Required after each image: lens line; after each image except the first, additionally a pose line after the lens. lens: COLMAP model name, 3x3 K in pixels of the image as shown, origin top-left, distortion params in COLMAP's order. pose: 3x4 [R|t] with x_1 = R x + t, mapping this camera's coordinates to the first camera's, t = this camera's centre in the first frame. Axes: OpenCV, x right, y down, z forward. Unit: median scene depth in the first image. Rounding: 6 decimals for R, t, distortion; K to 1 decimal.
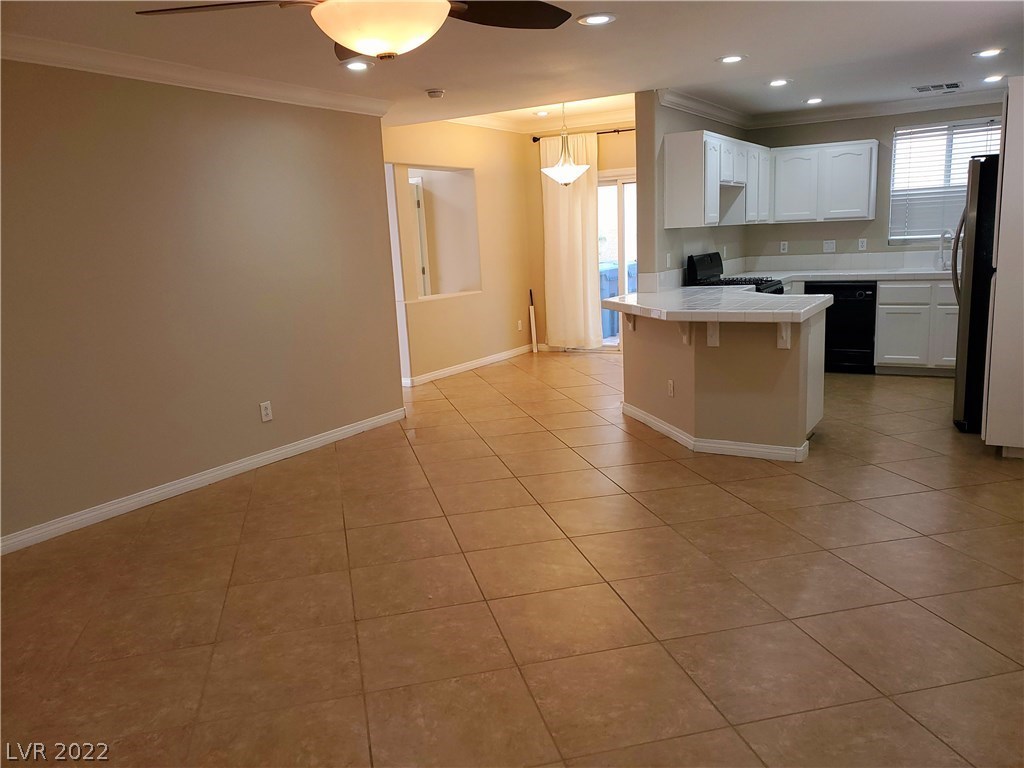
lens RADIAL K [[775.1, 0, 512.6], [0, 775.1, 386.3], [0, 0, 1]] dist [0.039459, -0.010933]
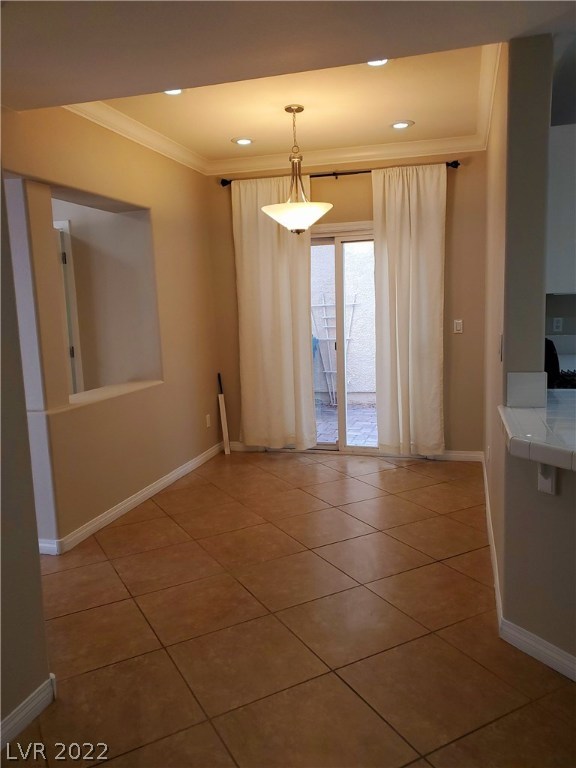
lens RADIAL K [[581.3, 0, 294.4], [0, 581.3, 381.6], [0, 0, 1]] dist [0.039459, -0.010933]
pose [[0.964462, -0.019747, 0.263481, -0.063077], [0.036698, 0.997549, -0.059568, -0.084709], [-0.261659, 0.067120, 0.962824, 0.447557]]
